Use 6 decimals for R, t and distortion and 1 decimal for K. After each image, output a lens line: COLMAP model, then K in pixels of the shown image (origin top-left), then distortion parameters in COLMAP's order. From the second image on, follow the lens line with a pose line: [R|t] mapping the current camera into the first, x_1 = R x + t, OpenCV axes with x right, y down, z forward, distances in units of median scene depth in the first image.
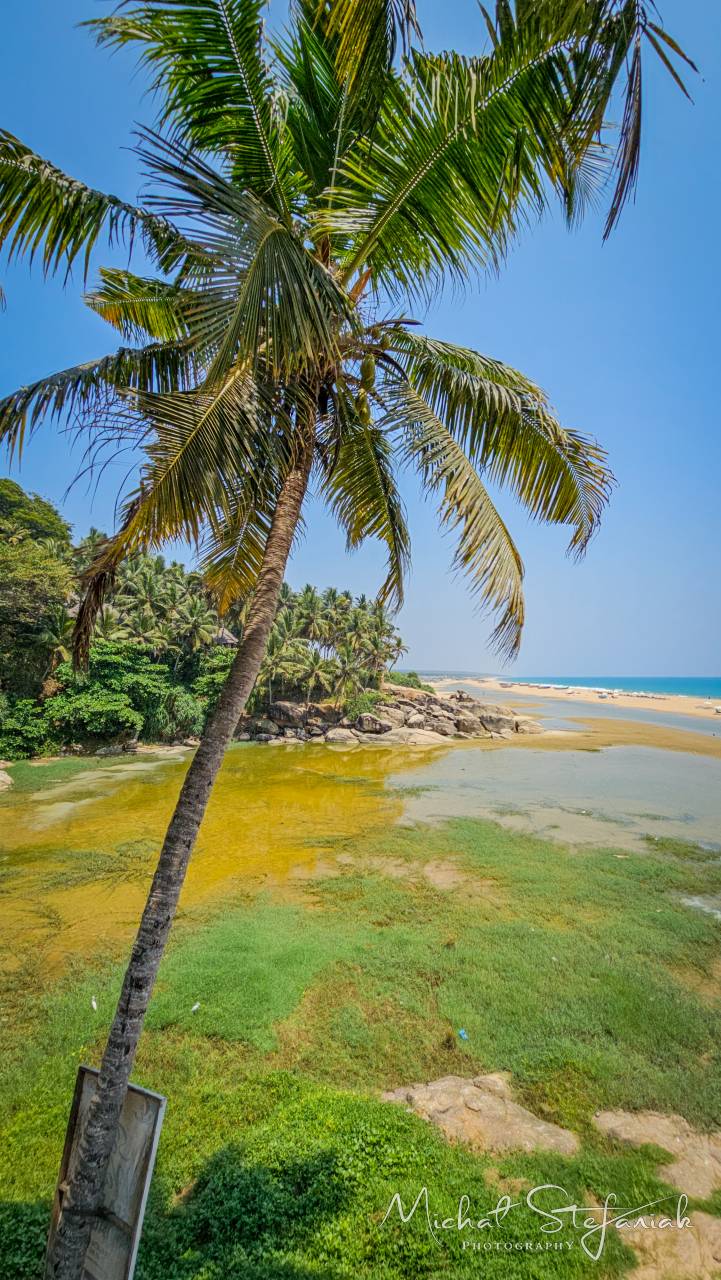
lens RADIAL K [[513.7, 0, 360.5], [0, 513.7, 640.0], [0, 0, 1]] dist [0.008970, 0.000022]
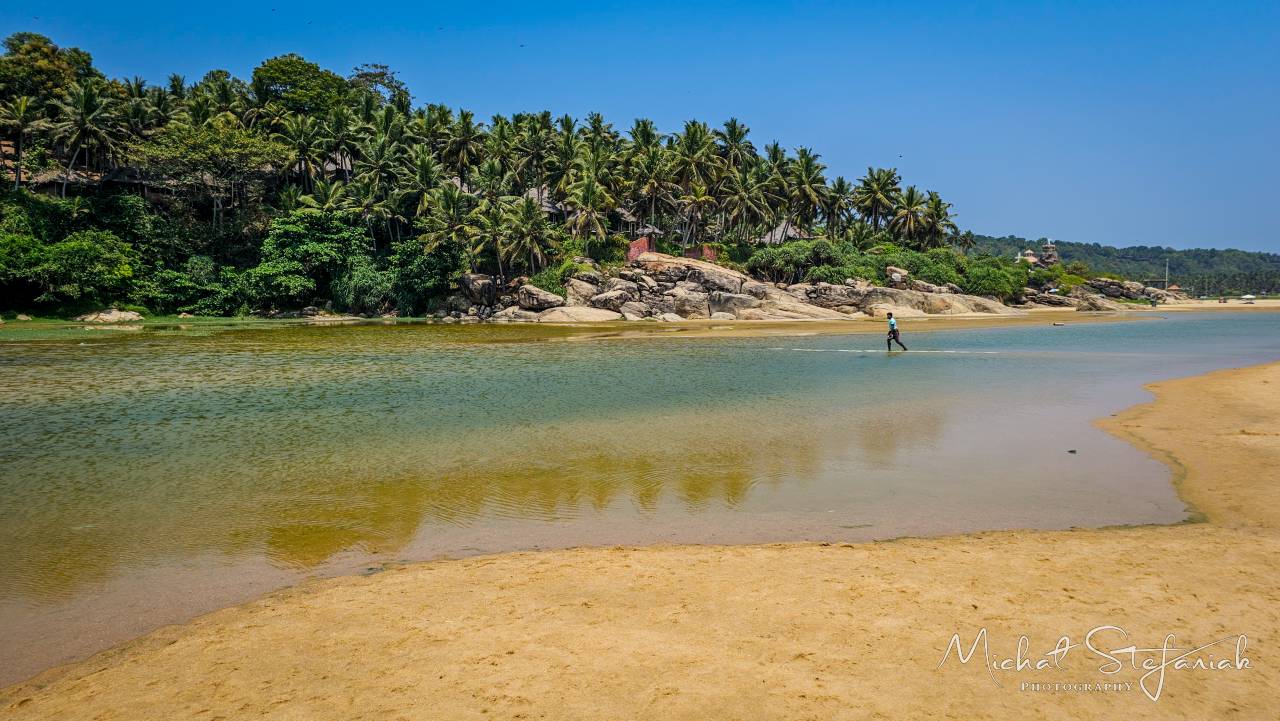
lens RADIAL K [[827.3, 0, 666.3], [0, 827.3, 362.5], [0, 0, 1]] dist [0.087116, -0.094572]
pose [[0.732566, 0.044784, -0.679221, 1.012557], [0.054011, 0.990863, 0.123585, 0.113520], [0.678550, -0.127219, 0.723454, 0.218848]]
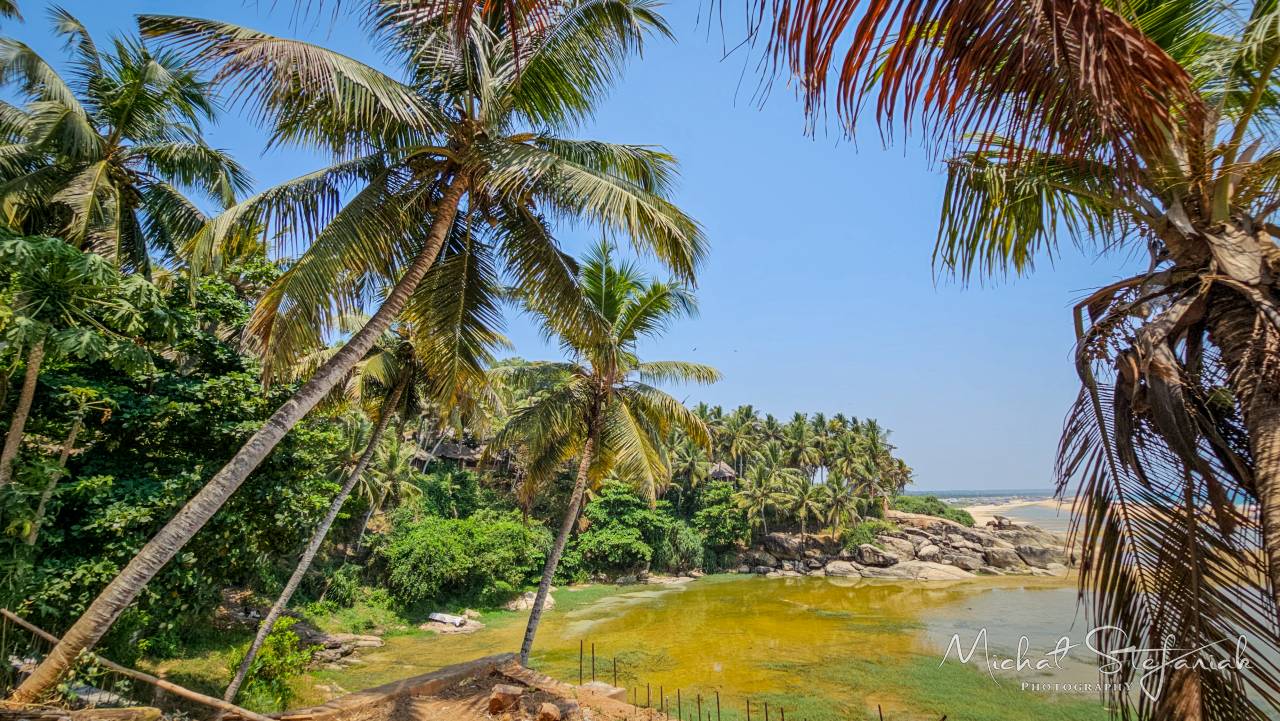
lens RADIAL K [[513.7, 0, 649.9], [0, 513.7, 353.7], [0, 0, 1]] dist [0.008970, 0.000022]
pose [[0.904652, -0.156114, -0.396526, 0.082770], [0.067269, 0.971131, -0.228867, -0.009726], [0.420808, 0.180371, 0.889037, -0.086000]]
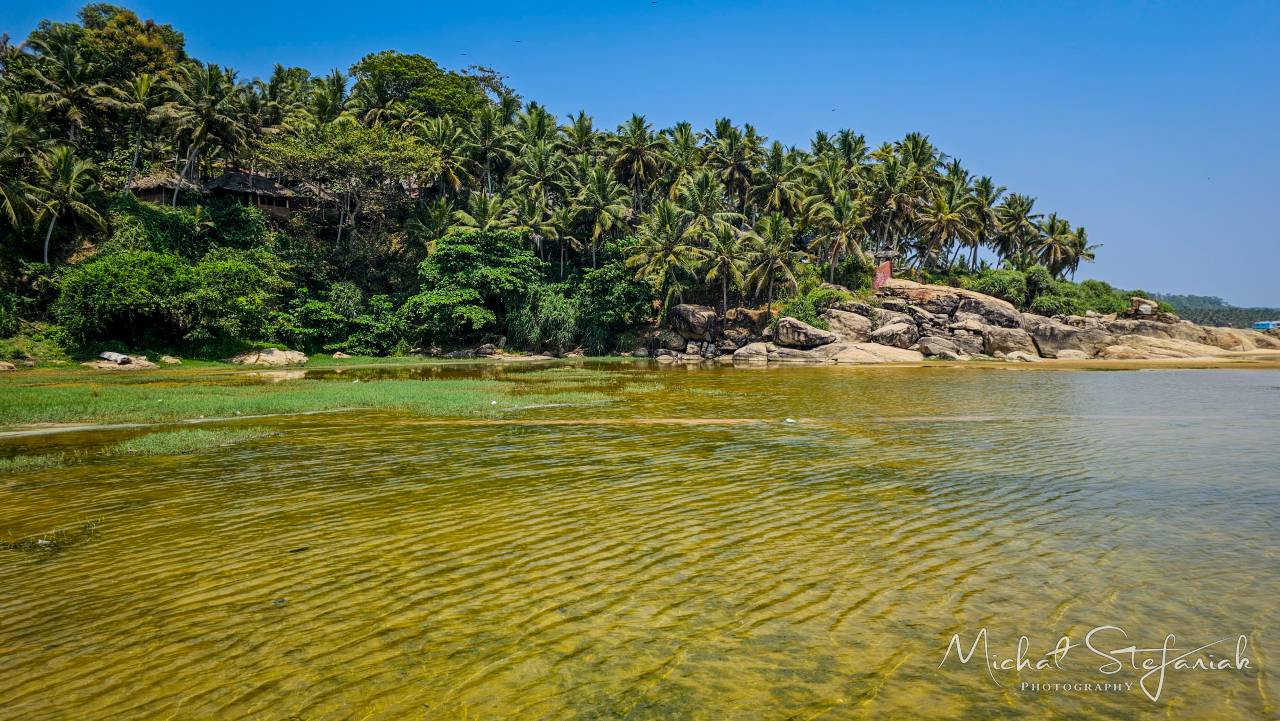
lens RADIAL K [[827.3, 0, 666.3], [0, 827.3, 362.5], [0, 0, 1]] dist [0.087116, -0.094572]
pose [[0.790800, 0.014947, -0.611892, 0.518537], [0.049495, 0.994866, 0.088268, 0.098940], [0.610070, -0.100088, 0.786000, 0.091841]]
